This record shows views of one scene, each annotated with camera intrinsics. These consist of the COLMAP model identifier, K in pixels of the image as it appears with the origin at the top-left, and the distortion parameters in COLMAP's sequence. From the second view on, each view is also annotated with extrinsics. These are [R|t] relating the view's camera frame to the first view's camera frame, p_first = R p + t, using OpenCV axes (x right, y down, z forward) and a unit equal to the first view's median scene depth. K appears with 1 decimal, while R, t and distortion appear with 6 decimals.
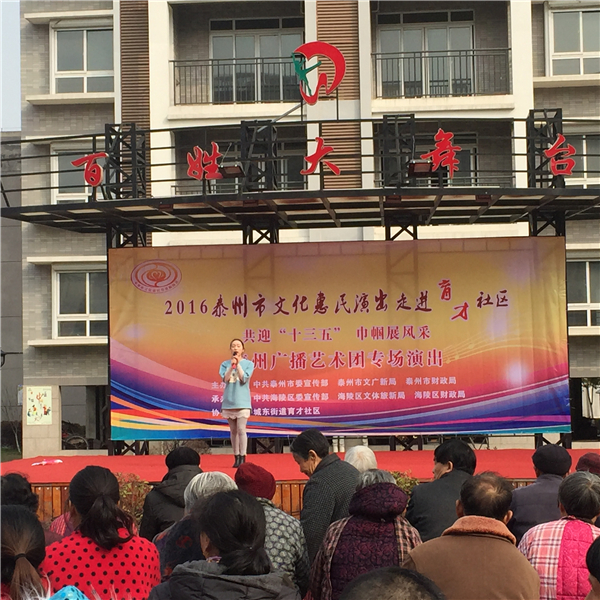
lens RADIAL K [[1457.5, 0, 300.0], [0, 1457.5, 300.0], [0, 0, 1]] dist [0.033759, -0.043887]
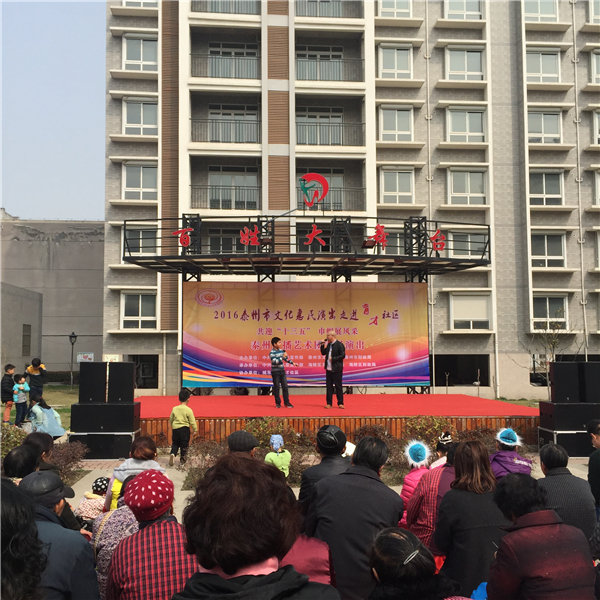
lens RADIAL K [[682.4, 0, 299.6], [0, 682.4, 293.0], [0, 0, 1]] dist [0.081214, -0.033603]
pose [[0.986365, 0.029060, 0.161988, -0.127080], [-0.024464, 0.999242, -0.030291, 0.000985], [-0.162746, 0.025915, 0.986328, 0.138187]]
